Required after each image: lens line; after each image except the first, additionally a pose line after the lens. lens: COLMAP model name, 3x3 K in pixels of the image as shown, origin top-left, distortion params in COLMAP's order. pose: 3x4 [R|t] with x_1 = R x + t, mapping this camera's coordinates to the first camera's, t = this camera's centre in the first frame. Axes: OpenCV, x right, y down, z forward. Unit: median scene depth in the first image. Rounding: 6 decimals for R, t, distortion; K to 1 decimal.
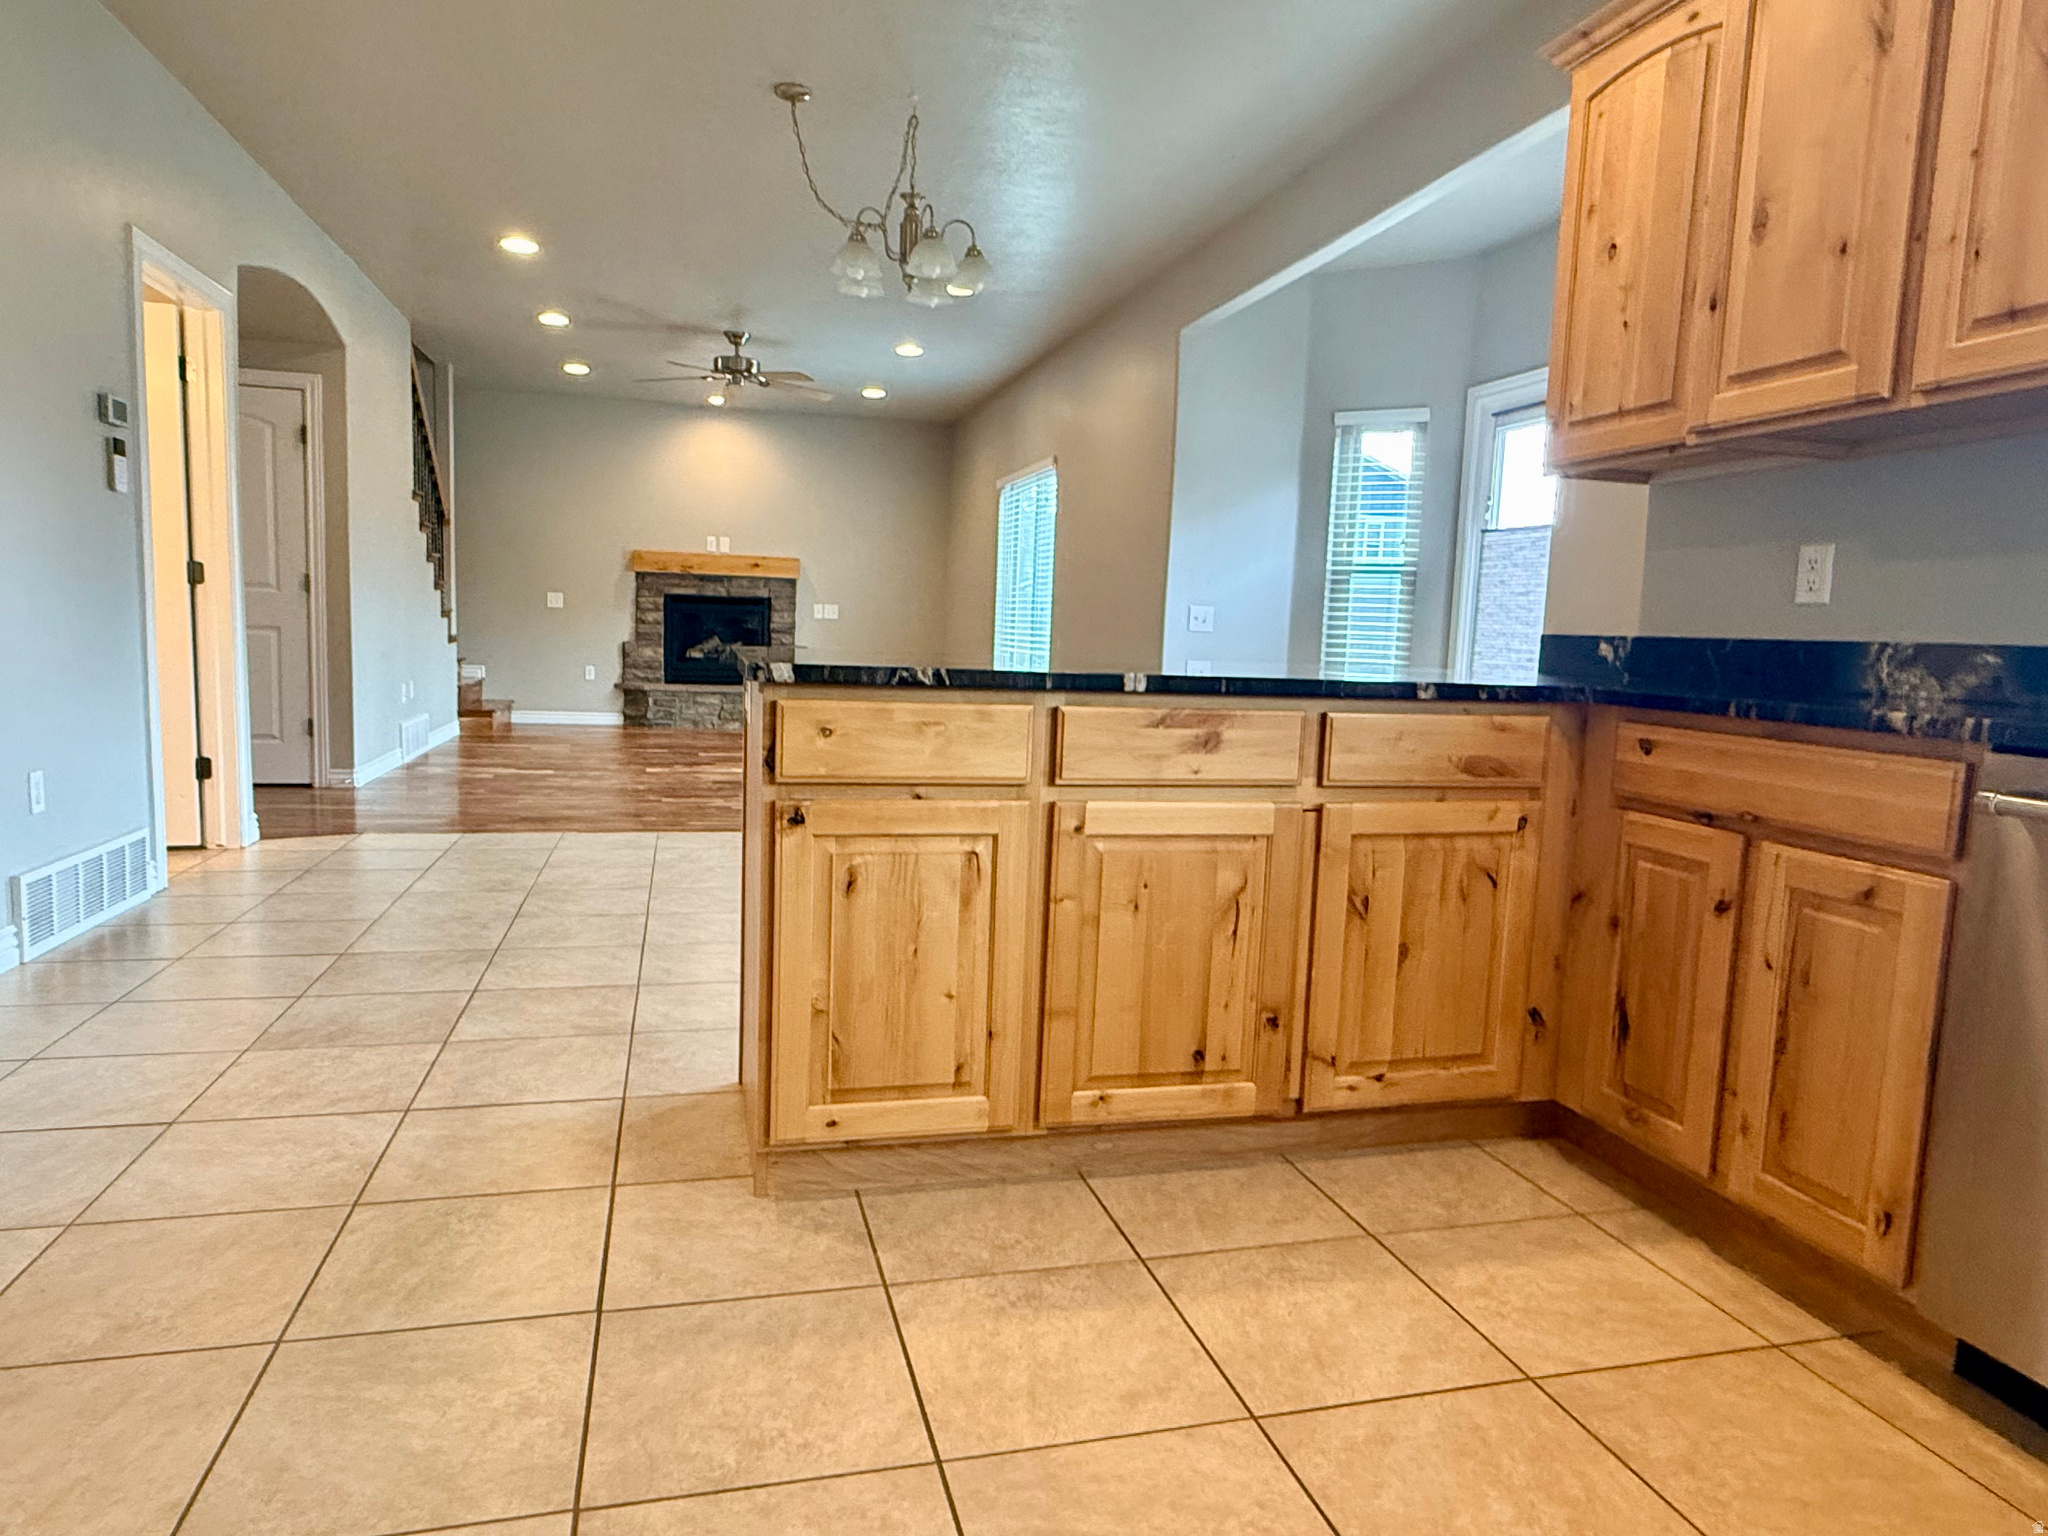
lens RADIAL K [[1260.9, 0, 1009.3], [0, 1260.9, 764.8], [0, 0, 1]] dist [0.002581, 0.001441]
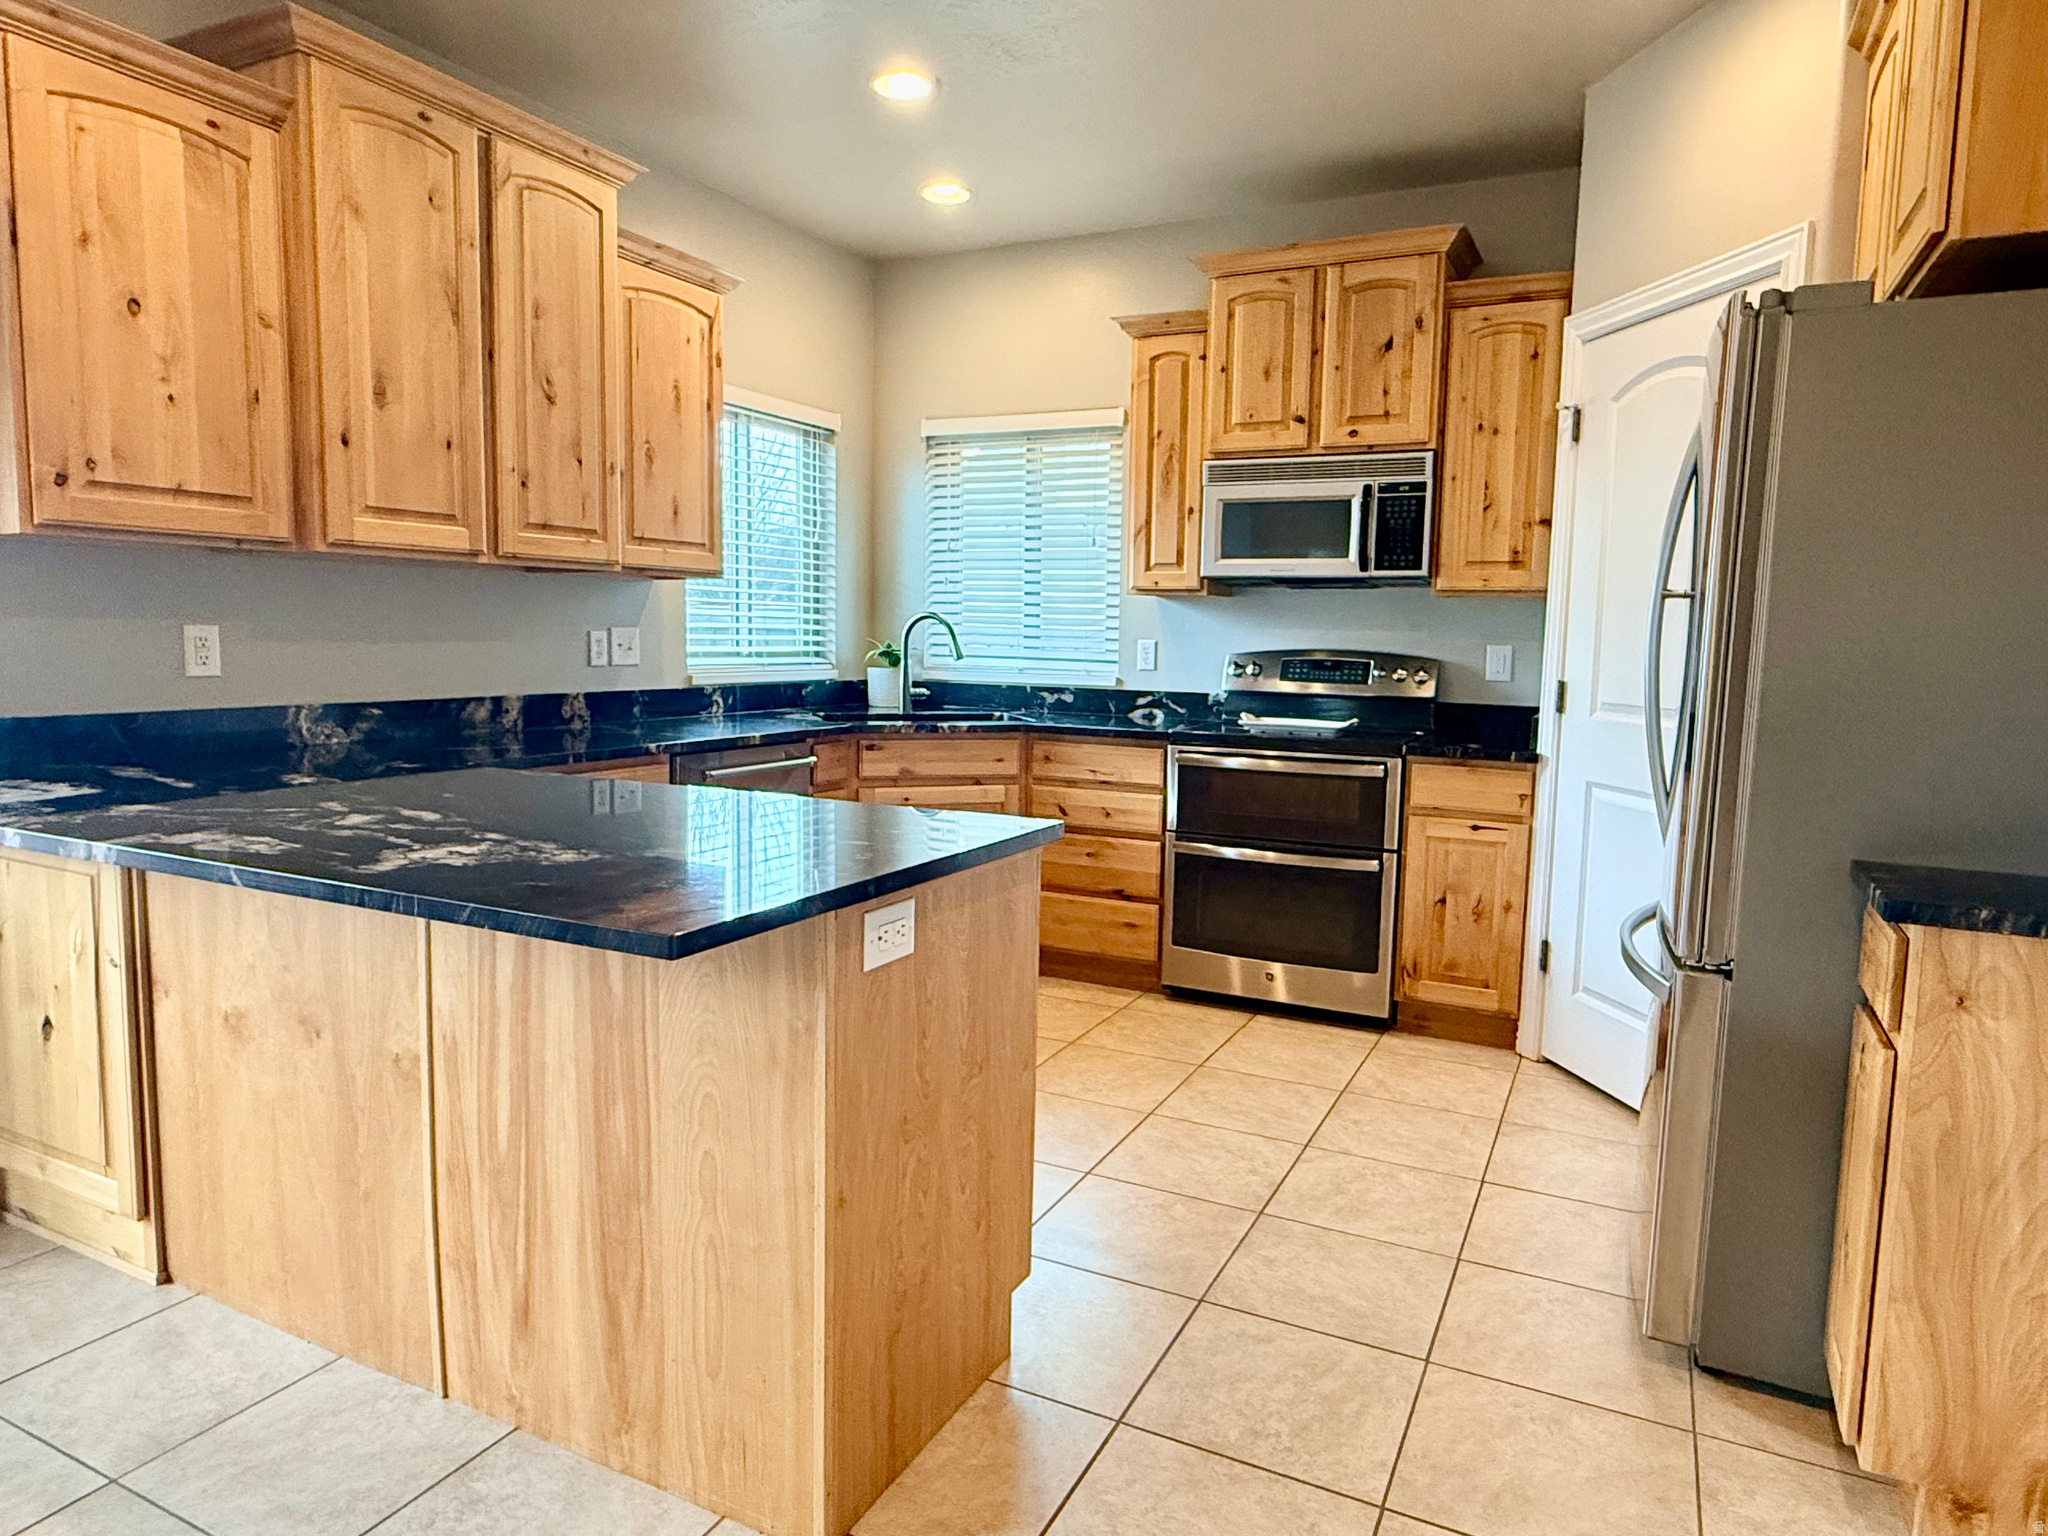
lens RADIAL K [[1260.9, 0, 1009.3], [0, 1260.9, 764.8], [0, 0, 1]] dist [0.002581, 0.001441]
pose [[-0.748027, -0.120981, 0.652548, -0.741966], [0.026309, 0.977066, 0.211304, -0.304665], [-0.663146, 0.175229, -0.727689, 1.530283]]
